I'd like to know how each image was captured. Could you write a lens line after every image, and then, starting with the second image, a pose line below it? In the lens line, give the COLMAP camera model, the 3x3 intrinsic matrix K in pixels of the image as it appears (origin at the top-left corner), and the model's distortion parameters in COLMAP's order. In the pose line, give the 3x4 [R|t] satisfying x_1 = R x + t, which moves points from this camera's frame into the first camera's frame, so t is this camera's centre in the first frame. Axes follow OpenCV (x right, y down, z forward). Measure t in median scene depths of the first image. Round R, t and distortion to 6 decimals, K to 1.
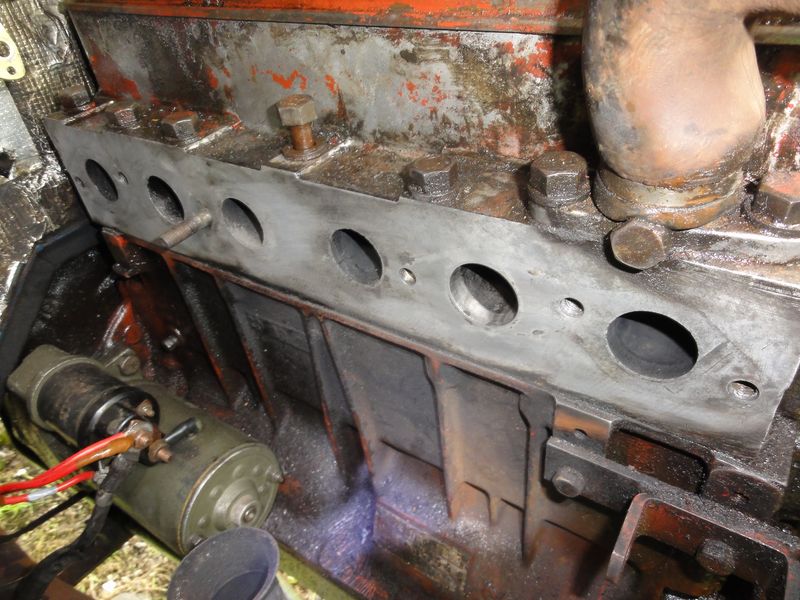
lens RADIAL K [[571.0, 0, 402.5], [0, 571.0, 300.3], [0, 0, 1]] dist [0.000506, -0.000079]
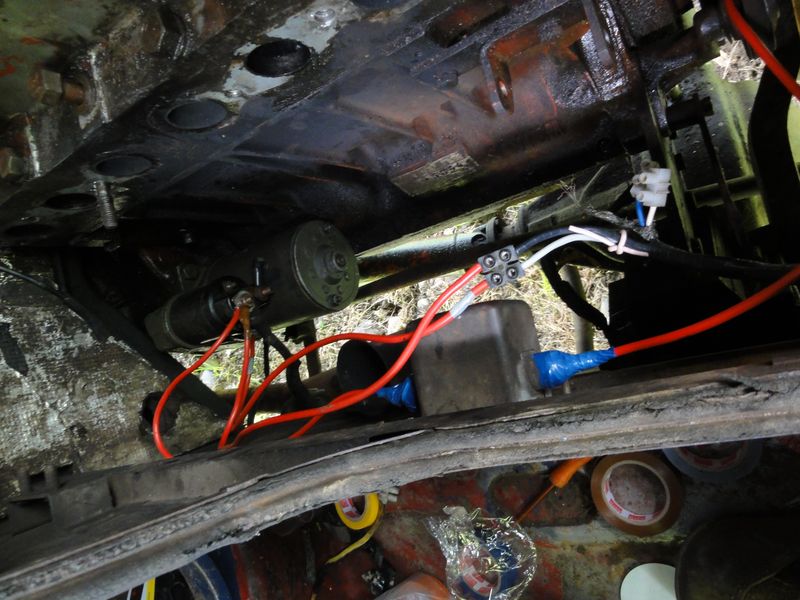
lens RADIAL K [[571.0, 0, 402.5], [0, 571.0, 300.3], [0, 0, 1]] dist [0.000506, -0.000079]
pose [[0.590910, -0.737705, -0.326524, 0.248696], [0.781271, 0.422394, 0.459564, -0.113028], [-0.201101, -0.526664, 0.825944, -0.239148]]
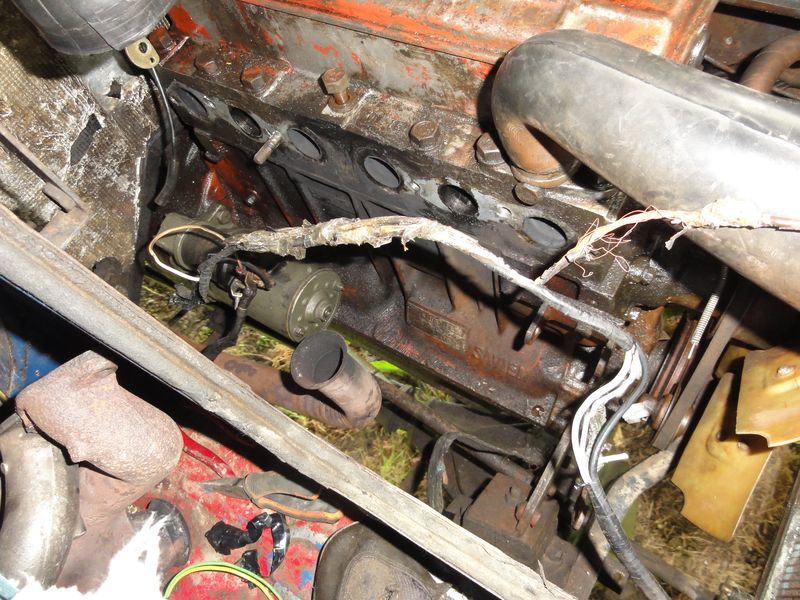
lens RADIAL K [[571.0, 0, 402.5], [0, 571.0, 300.3], [0, 0, 1]] dist [0.000506, -0.000079]
pose [[0.996332, -0.061597, -0.059395, 0.043997], [0.079757, 0.919934, 0.383876, -0.327228], [0.030994, -0.387205, 0.921472, -0.576572]]
